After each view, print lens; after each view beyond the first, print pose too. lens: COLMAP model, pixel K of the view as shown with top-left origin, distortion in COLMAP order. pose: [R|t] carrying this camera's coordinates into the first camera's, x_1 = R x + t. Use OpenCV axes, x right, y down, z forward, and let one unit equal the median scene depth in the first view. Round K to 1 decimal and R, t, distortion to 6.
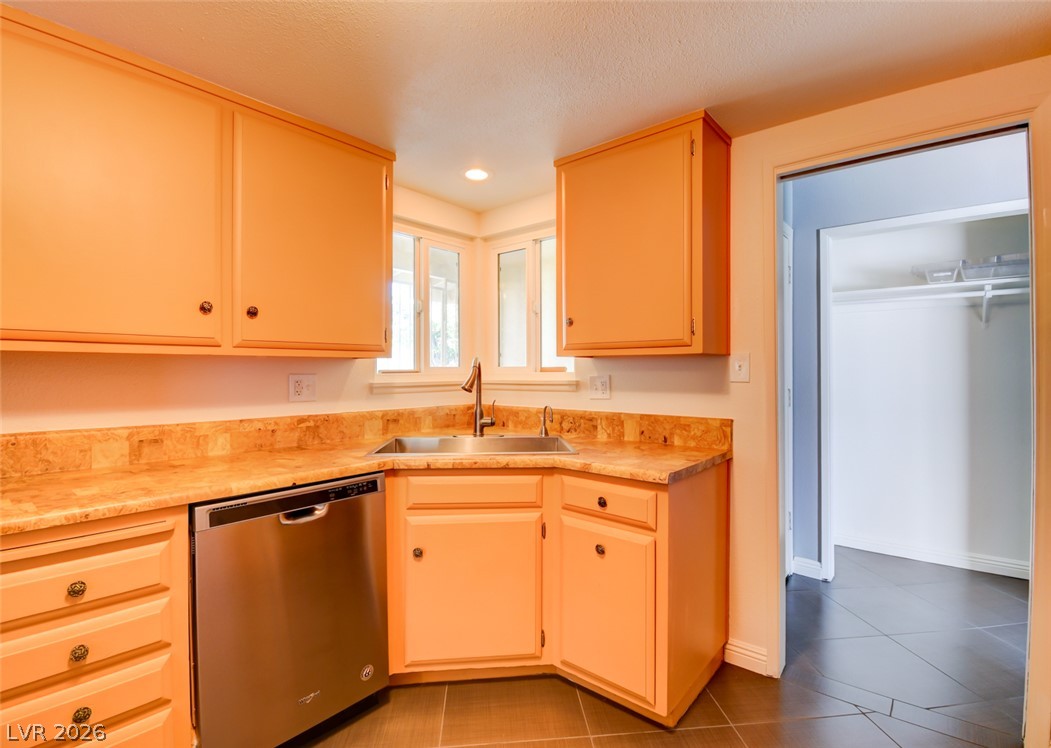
lens RADIAL K [[497.1, 0, 541.2], [0, 497.1, 368.9], [0, 0, 1]] dist [-0.001371, -0.000850]
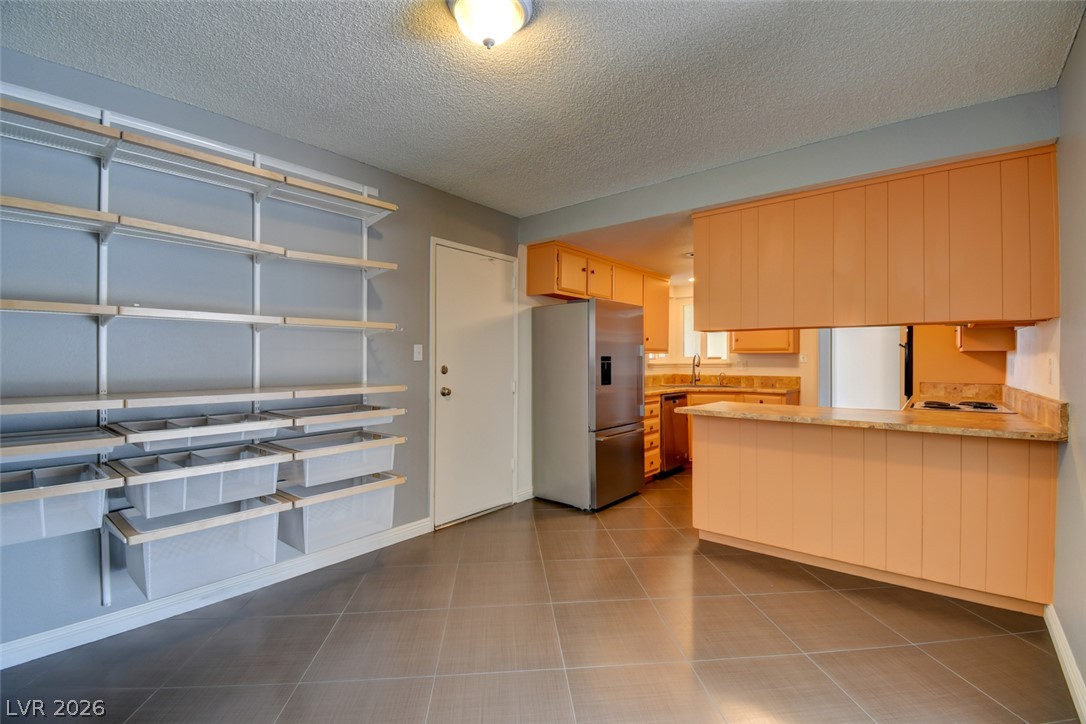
lens RADIAL K [[485.9, 0, 531.8], [0, 485.9, 362.1], [0, 0, 1]] dist [-0.018228, -0.001761]
pose [[0.999623, 0.004703, -0.027037, -1.020434], [-0.004429, 0.999938, 0.010201, 0.000440], [0.027083, -0.010078, 0.999582, -1.696722]]
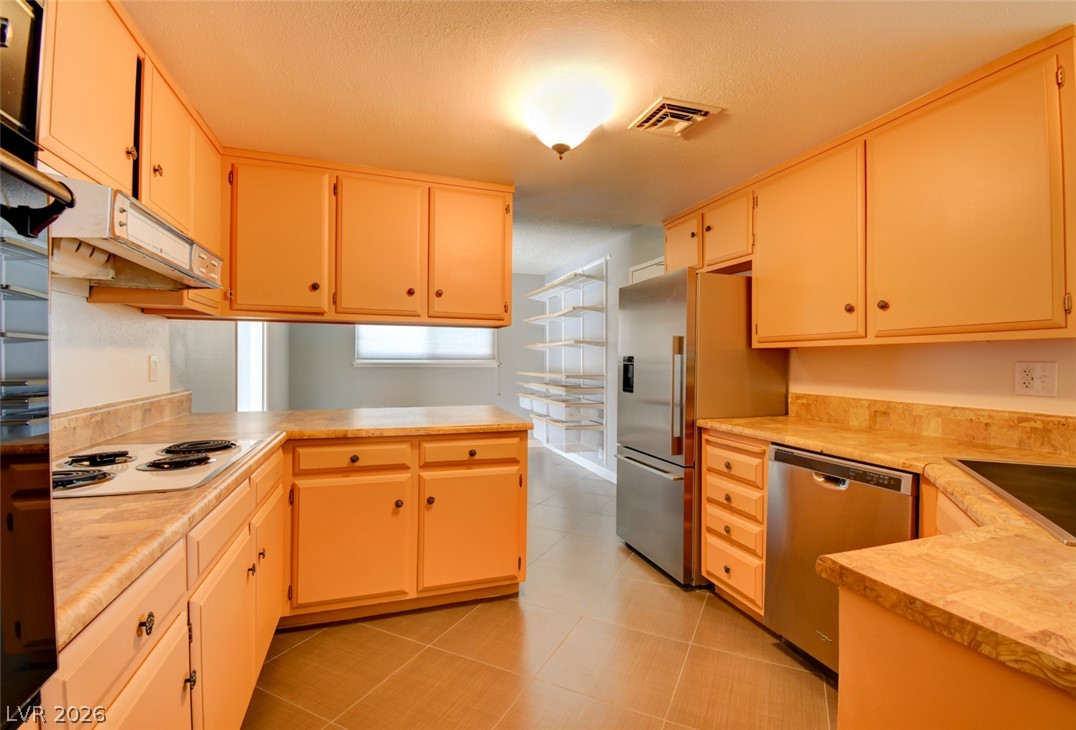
lens RADIAL K [[484.6, 0, 535.1], [0, 484.6, 363.2], [0, 0, 1]] dist [-0.005114, -0.000458]
pose [[-0.539388, 0.004921, -0.842043, 0.636083], [0.001284, 0.999987, 0.005022, 0.008139], [0.842056, 0.001628, -0.539388, 0.773148]]
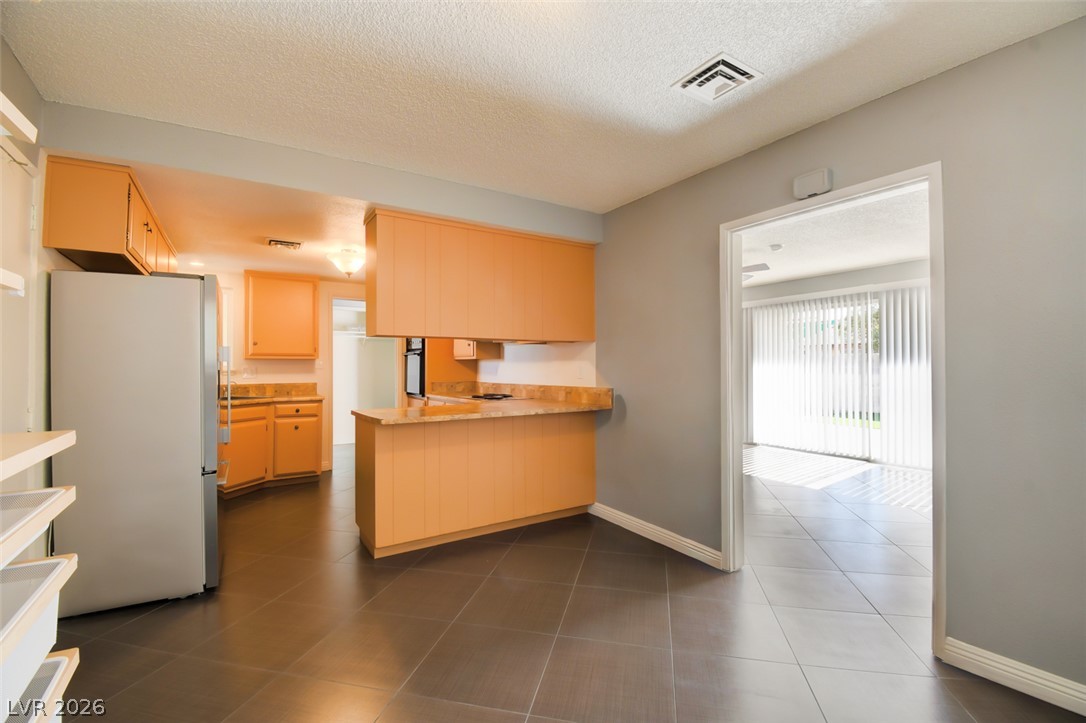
lens RADIAL K [[485.9, 0, 557.8], [0, 485.9, 358.1], [0, 0, 1]] dist [-0.018228, -0.001761]
pose [[0.293418, 0.014777, 0.955870, -1.770859], [-0.001618, 0.999887, -0.014961, 0.003906], [-0.955983, 0.002843, 0.293409, -1.053394]]
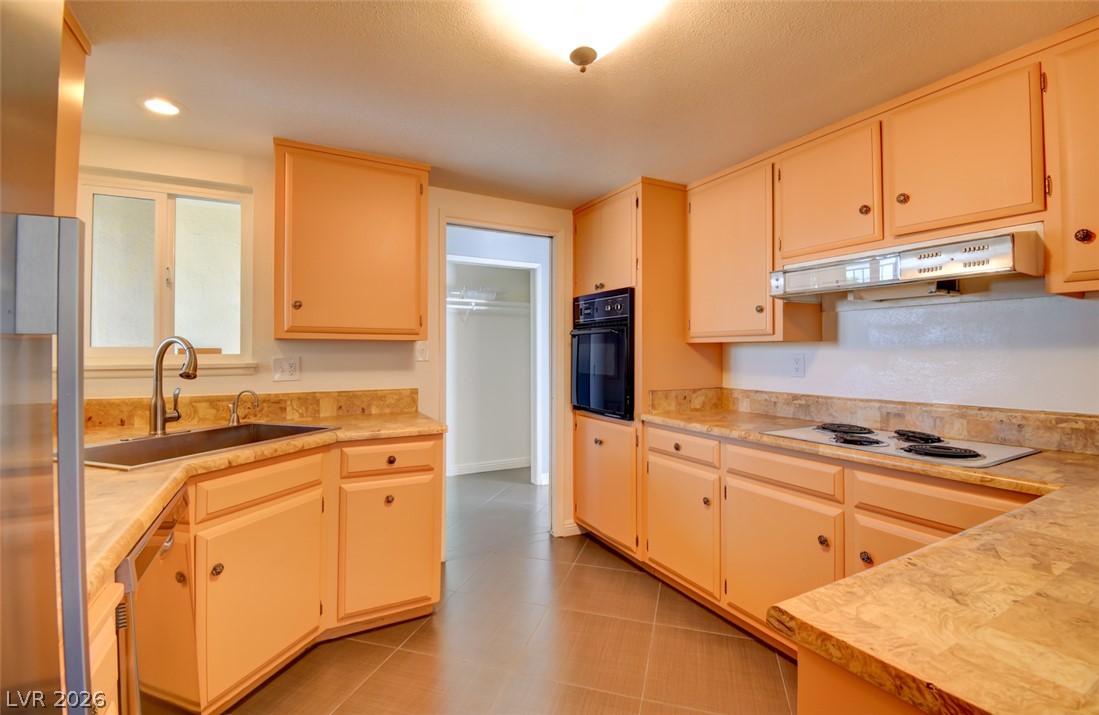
lens RADIAL K [[488.8, 0, 551.7], [0, 488.8, 346.8], [0, 0, 1]] dist [-0.002798, -0.000326]
pose [[0.379557, 0.011897, 0.925092, -0.715793], [-0.005997, 0.999928, -0.010399, -0.001824], [-0.925149, -0.001601, 0.379601, 0.146445]]
